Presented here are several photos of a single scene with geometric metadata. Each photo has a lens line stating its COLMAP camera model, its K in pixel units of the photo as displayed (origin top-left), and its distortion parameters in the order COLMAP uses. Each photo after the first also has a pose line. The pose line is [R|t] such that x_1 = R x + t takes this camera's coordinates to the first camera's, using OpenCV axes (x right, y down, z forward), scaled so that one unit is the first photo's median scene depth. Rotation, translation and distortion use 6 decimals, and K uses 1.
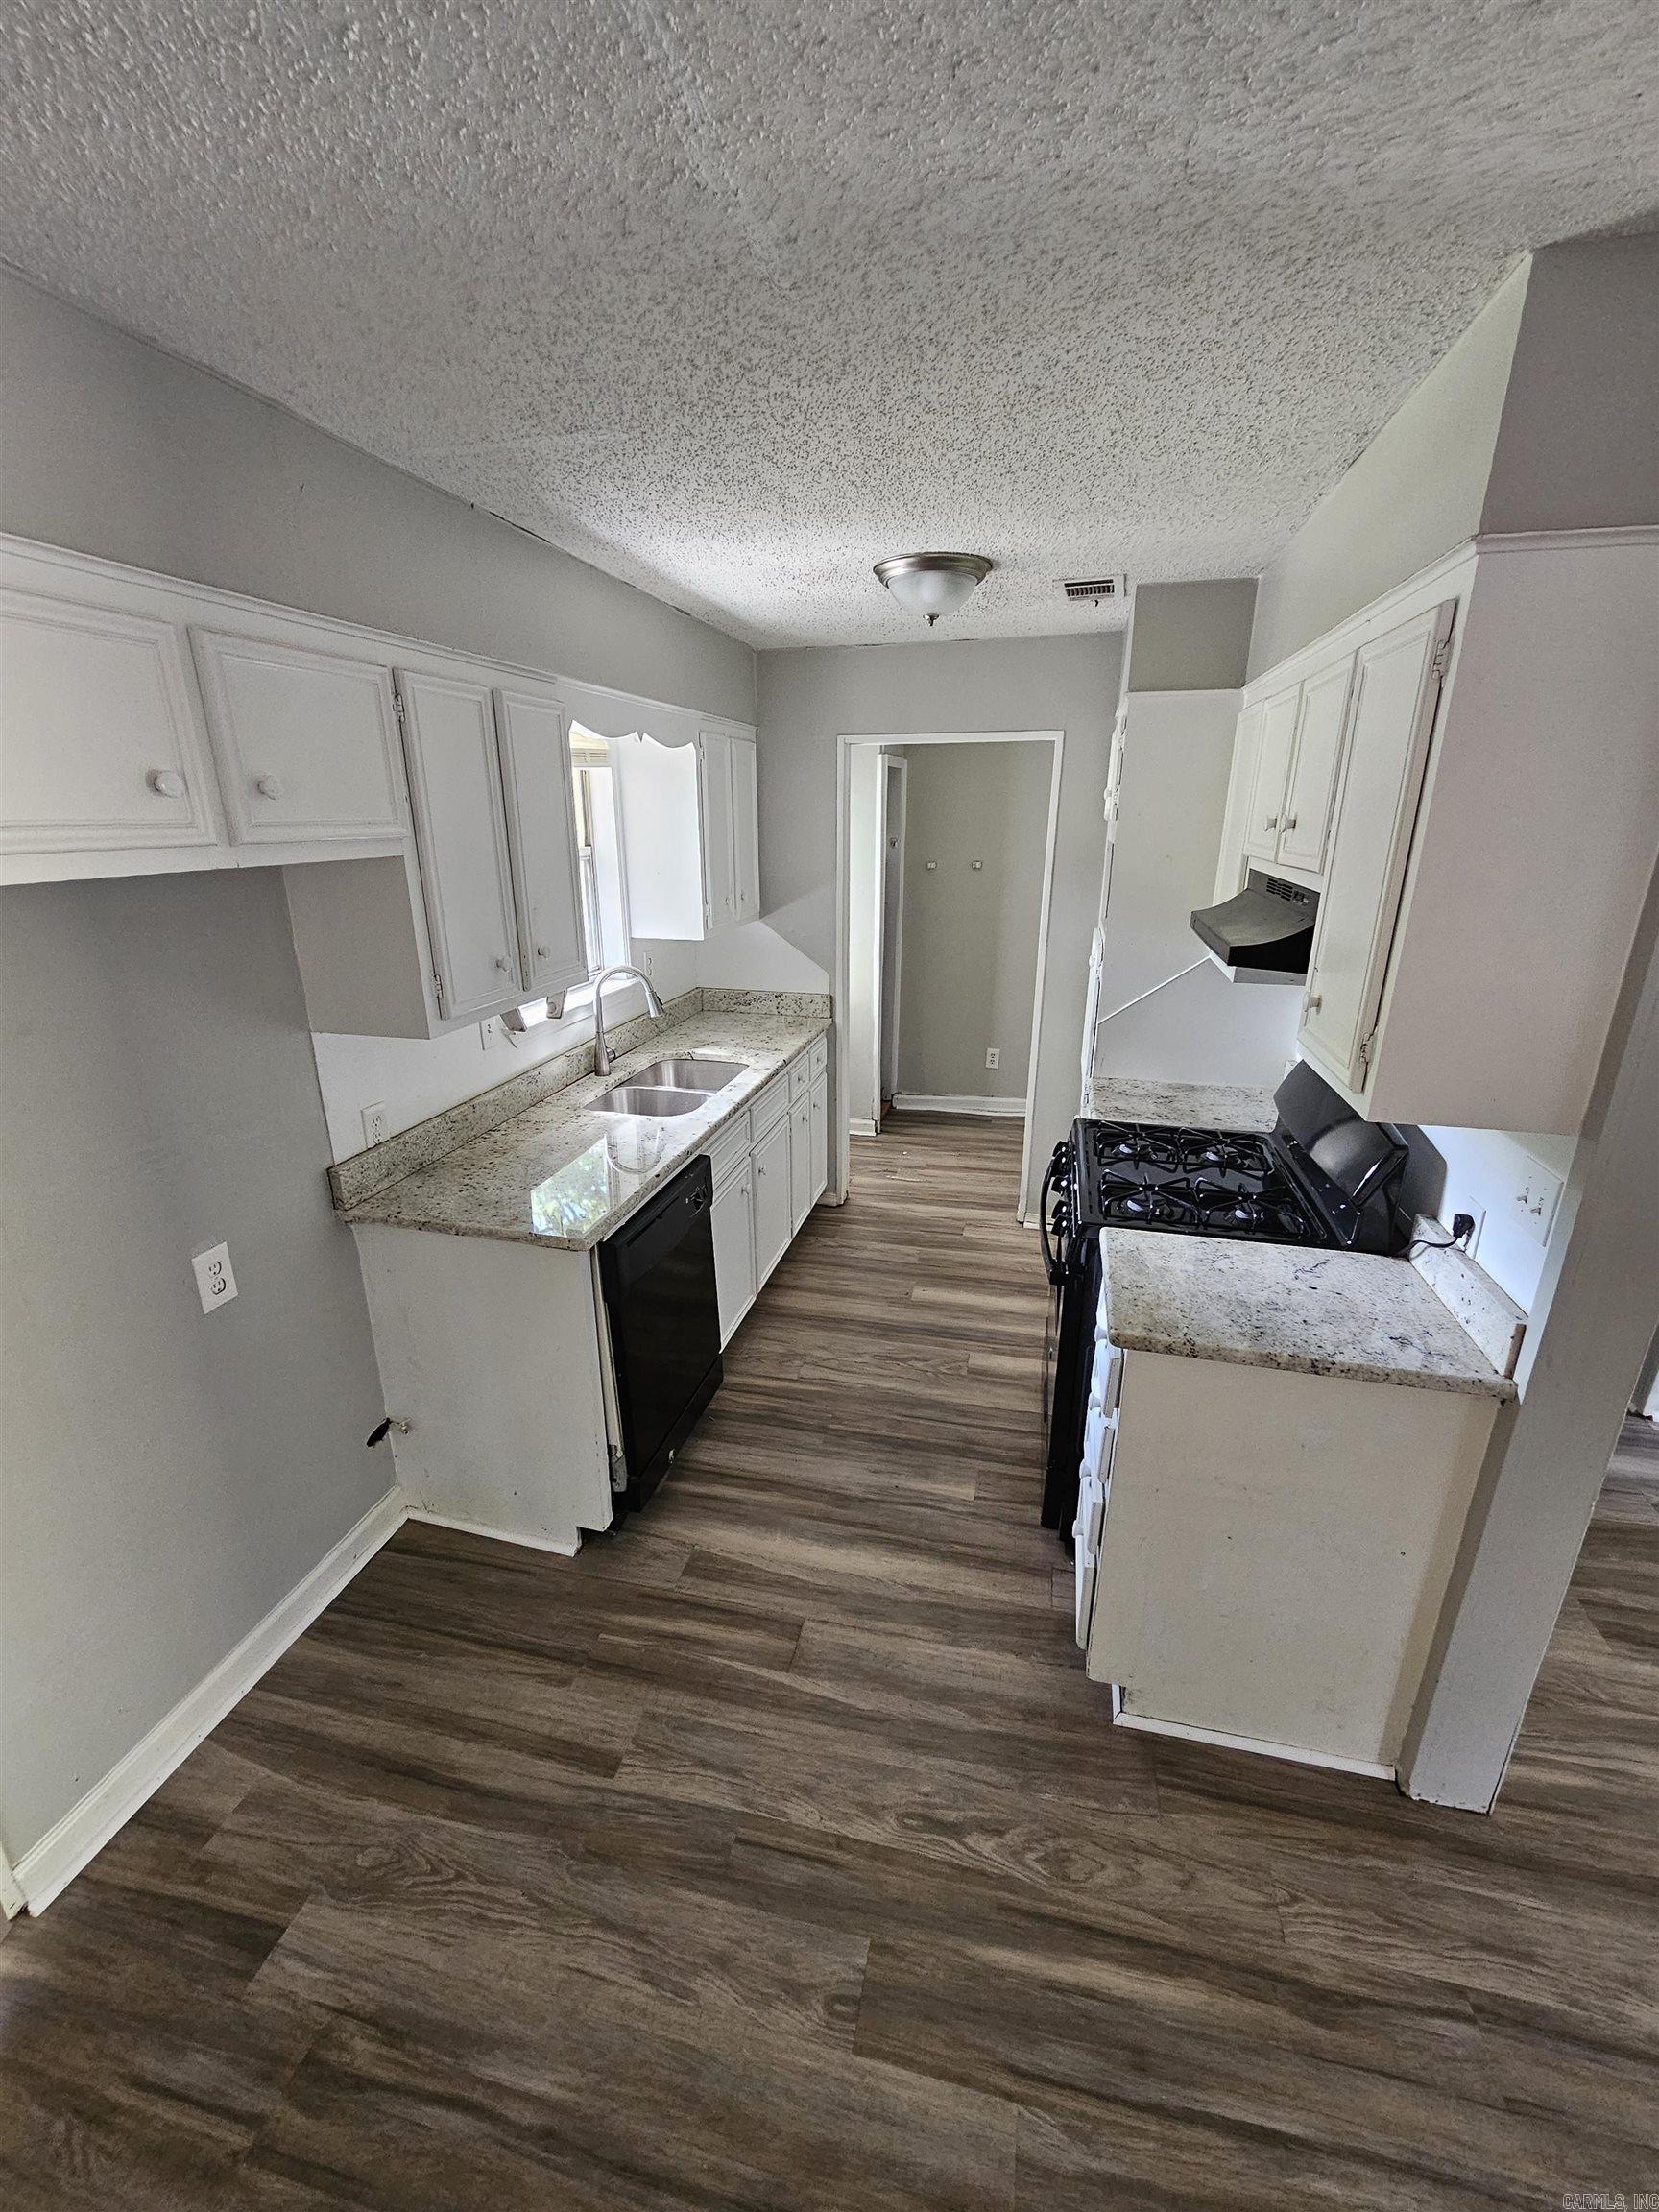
lens RADIAL K [[911.4, 0, 829.4], [0, 911.4, 1120.3], [0, 0, 1]] dist [-0.001098, -0.000490]
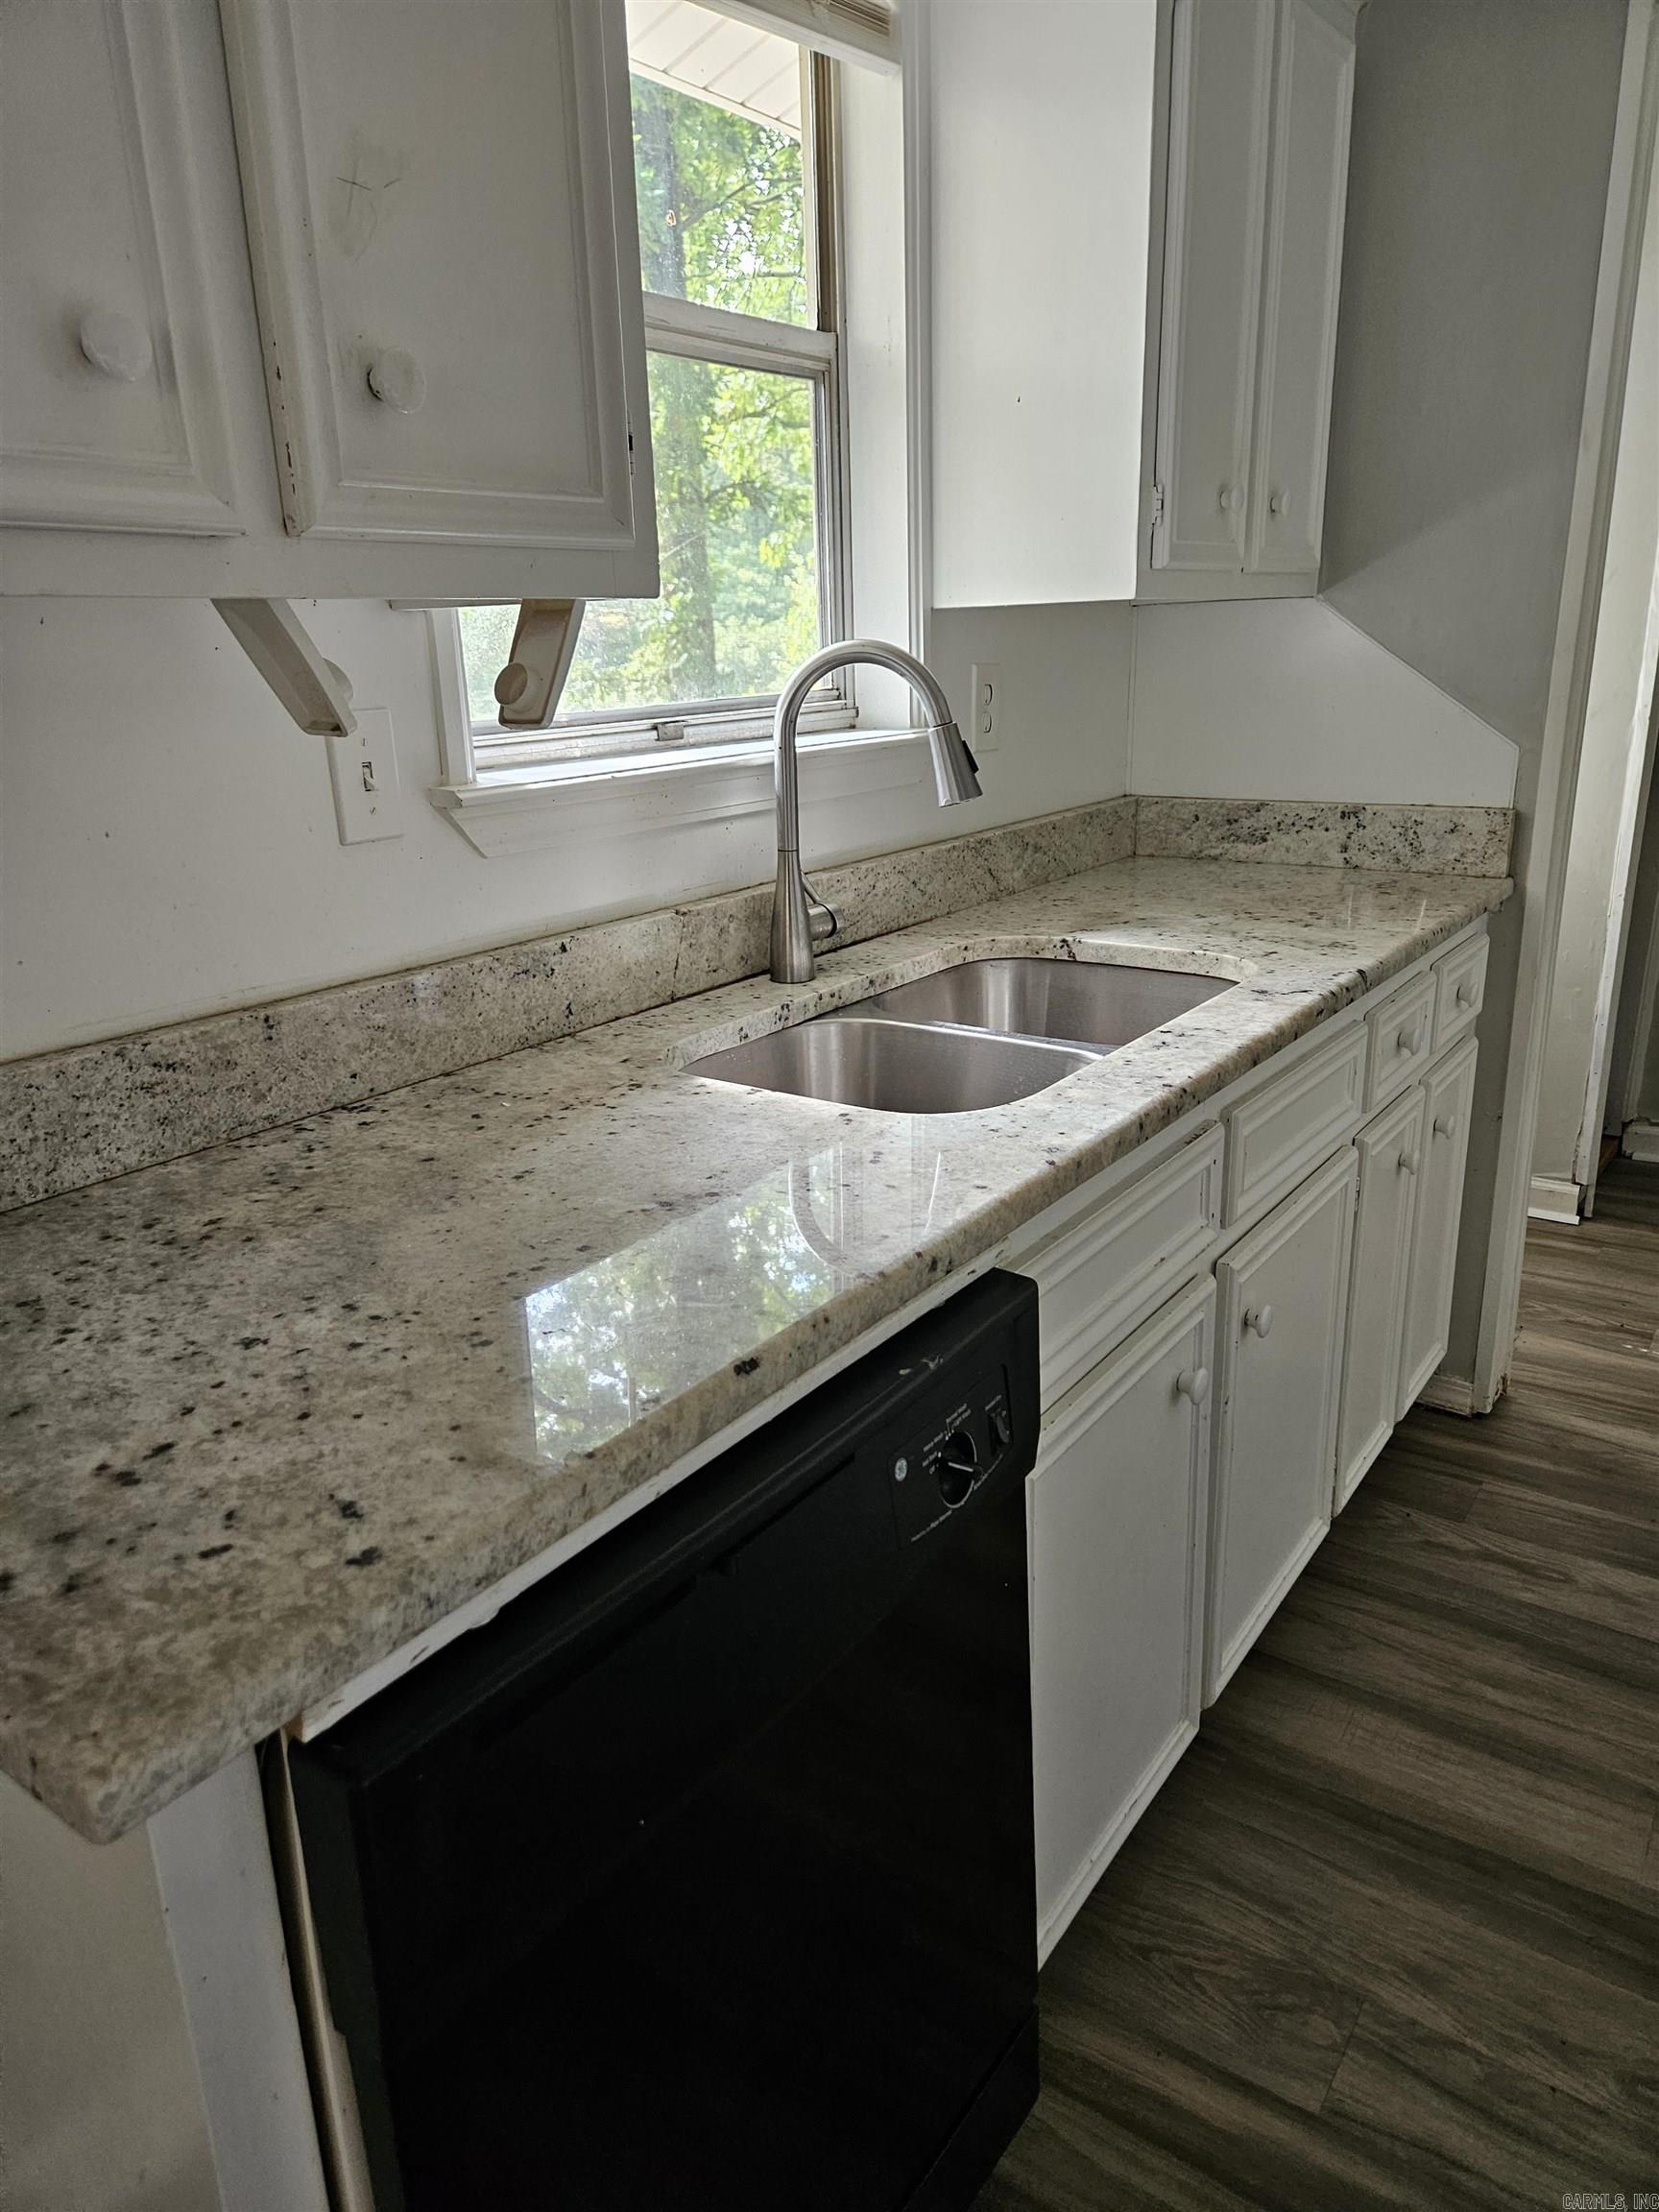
lens RADIAL K [[1491.0, 0, 807.1], [0, 1491.0, 1117.0], [0, 0, 1]] dist [0.041110, -0.025162]
pose [[0.924737, 0.084741, -0.371052, -0.031692], [-0.089960, 0.995940, 0.003255, -0.001663], [0.369822, 0.030369, 0.928606, 0.483197]]
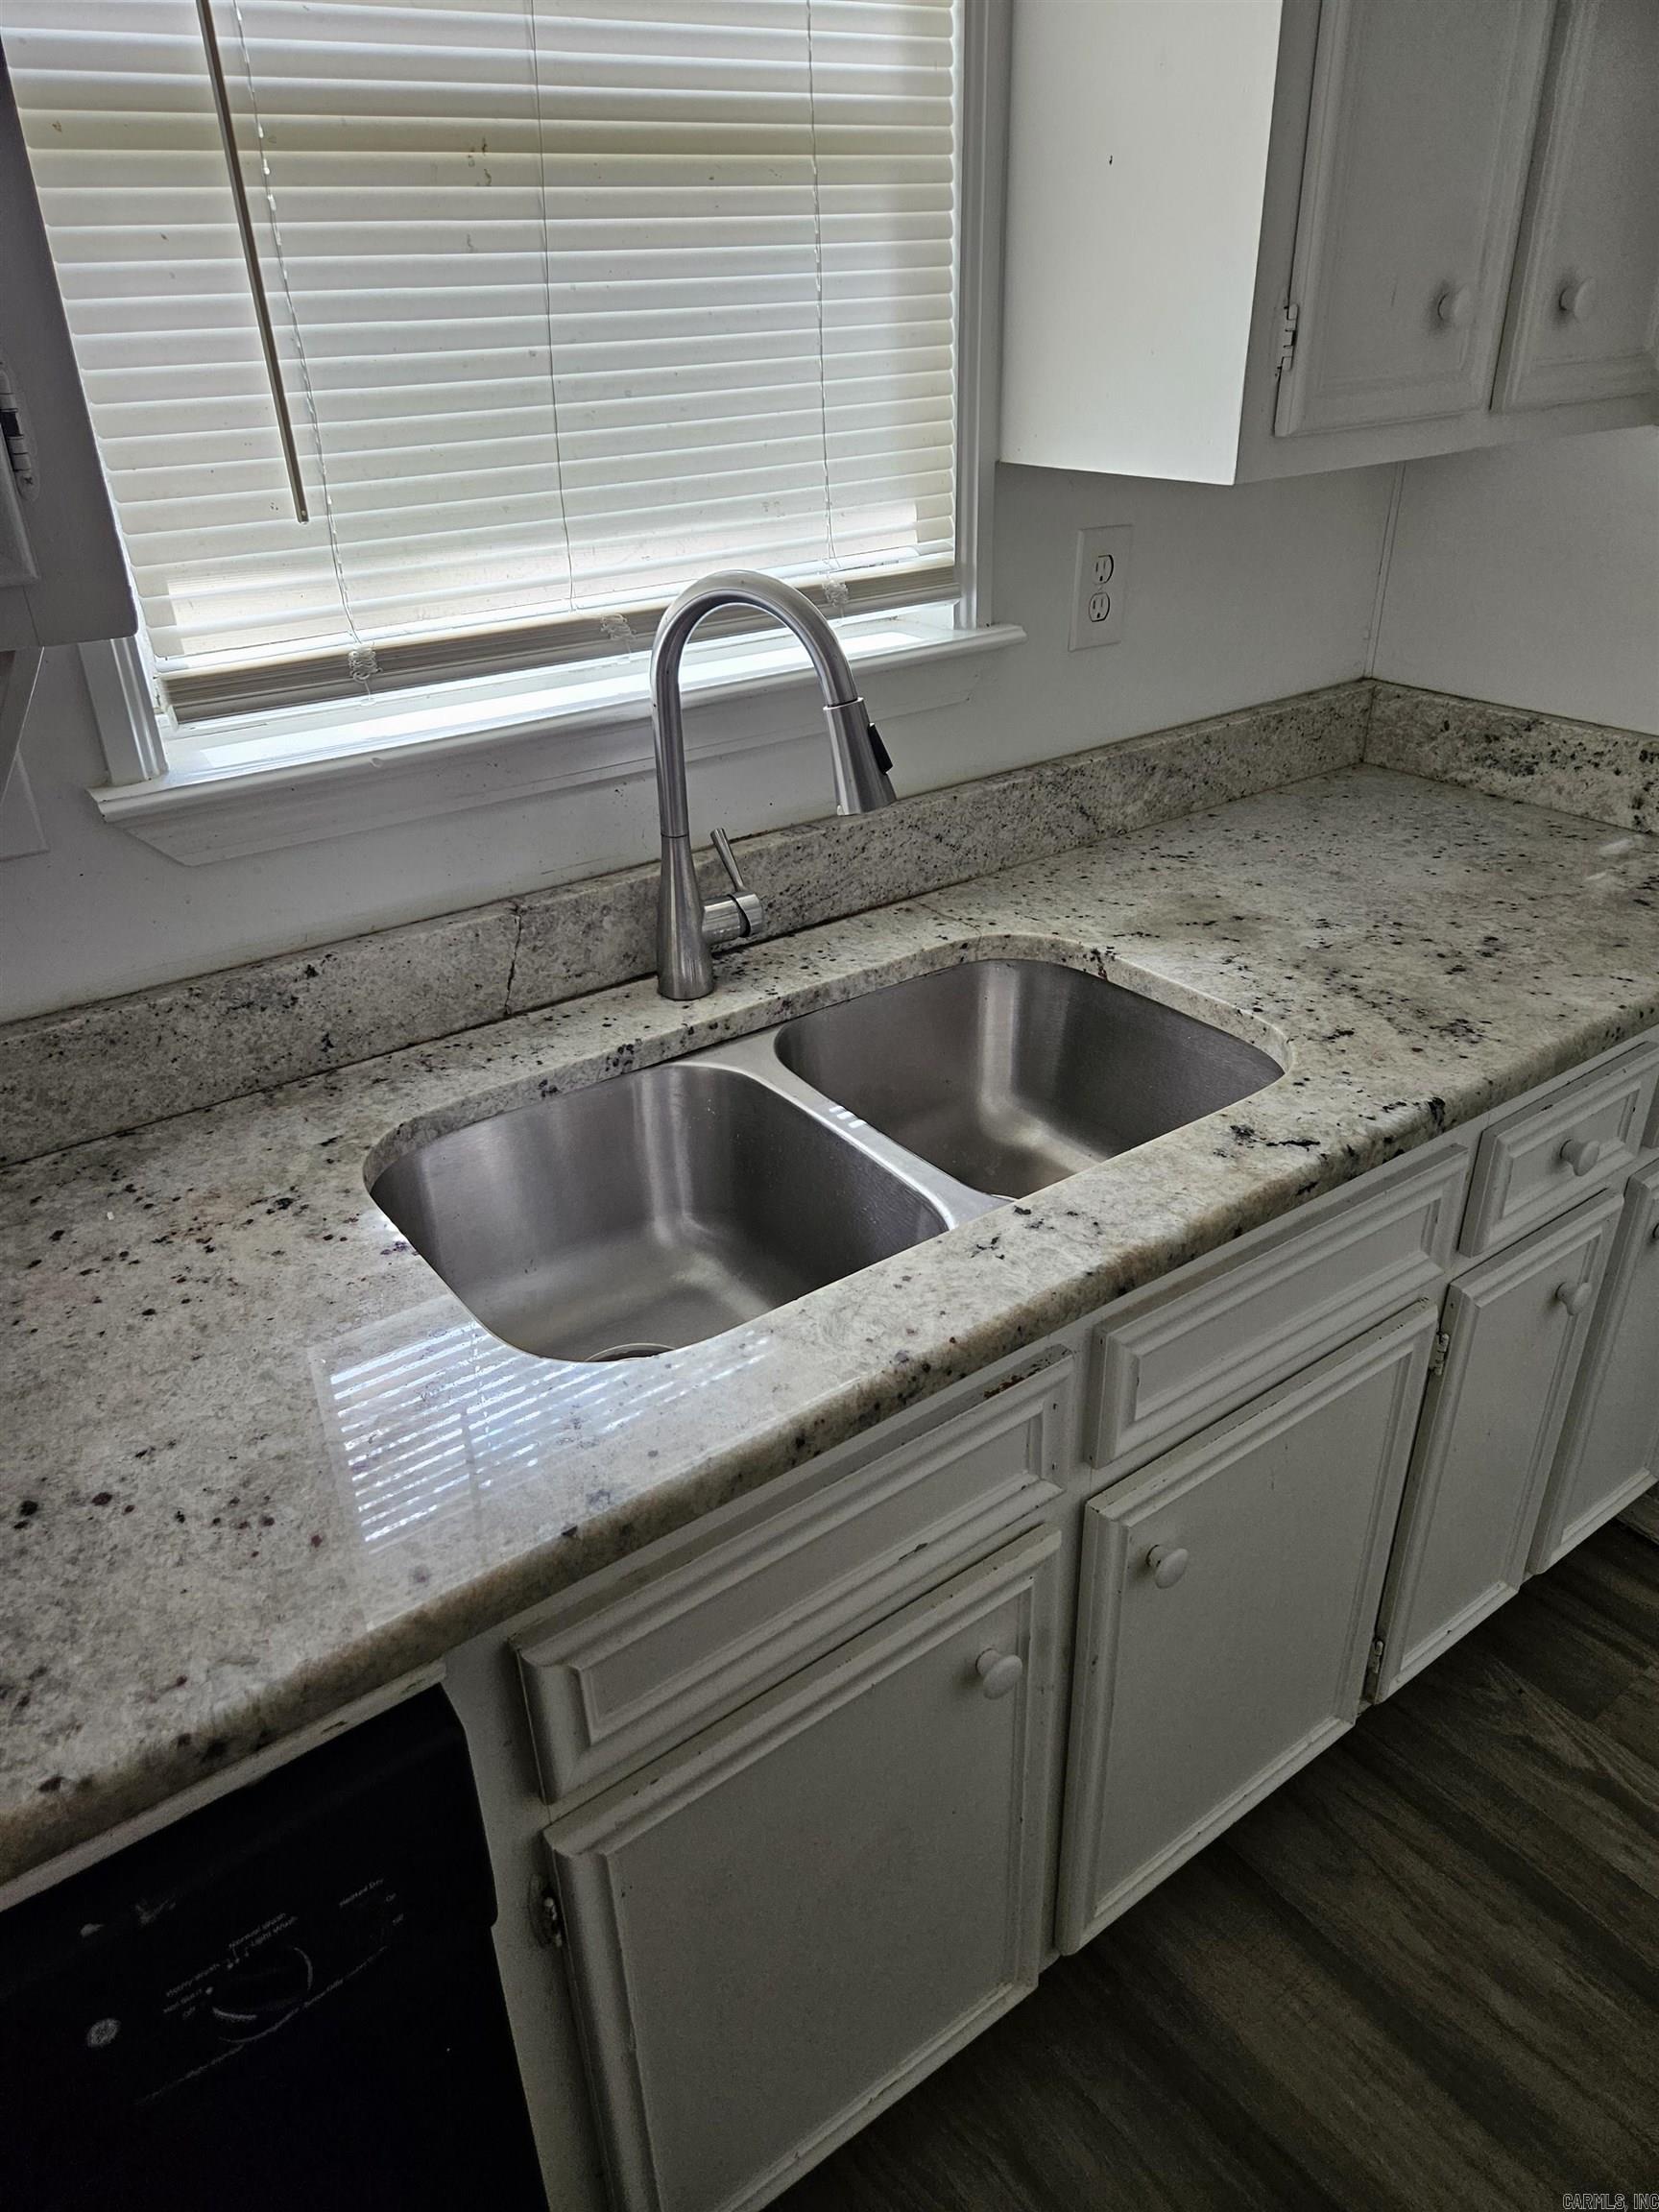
lens RADIAL K [[1491.0, 0, 833.6], [0, 1491.0, 1100.8], [0, 0, 1]] dist [0.041110, -0.025162]
pose [[0.759574, 0.294990, -0.579679, 0.048871], [-0.183088, 0.952171, 0.244640, -0.133809], [0.624120, -0.079690, 0.777254, 0.678389]]
